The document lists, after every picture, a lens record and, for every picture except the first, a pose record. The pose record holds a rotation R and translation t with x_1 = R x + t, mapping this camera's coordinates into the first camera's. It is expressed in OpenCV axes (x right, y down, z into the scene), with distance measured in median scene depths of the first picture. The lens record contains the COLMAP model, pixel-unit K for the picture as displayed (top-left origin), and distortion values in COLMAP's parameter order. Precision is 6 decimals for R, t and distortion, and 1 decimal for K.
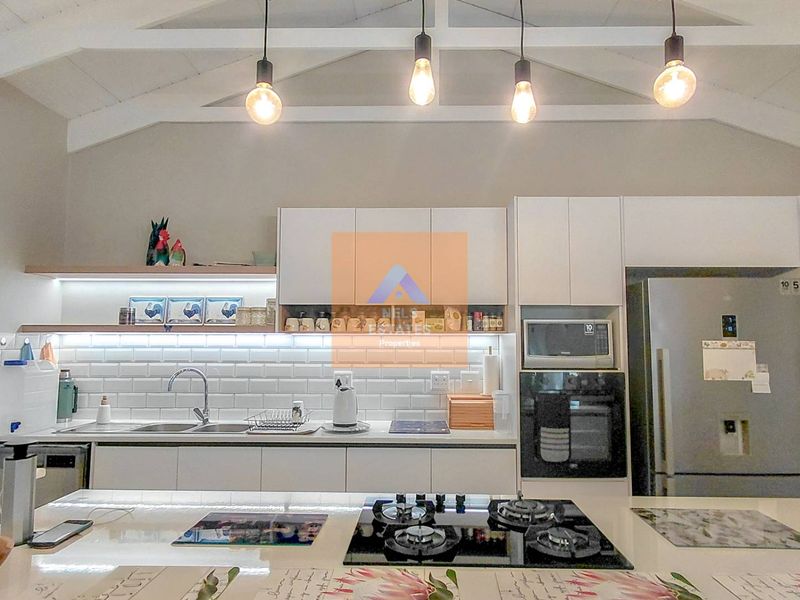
lens RADIAL K [[500.4, 0, 412.5], [0, 500.4, 302.5], [0, 0, 1]] dist [0.000055, 0.000723]
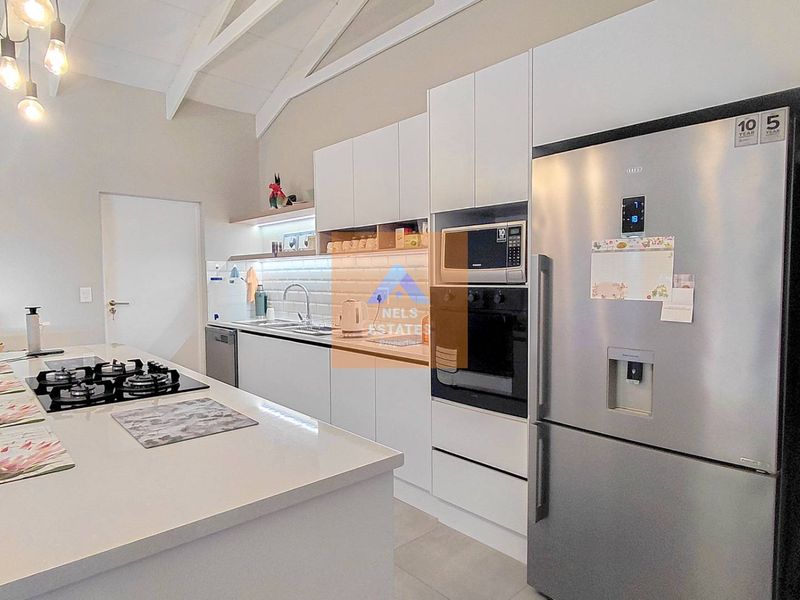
lens RADIAL K [[492.7, 0, 408.6], [0, 492.7, 302.2], [0, 0, 1]] dist [-0.002985, -0.003522]
pose [[0.691449, 0.030776, -0.721770, 0.764320], [0.065559, 0.992297, 0.105115, 0.062652], [0.719445, -0.120000, 0.684105, 0.310896]]
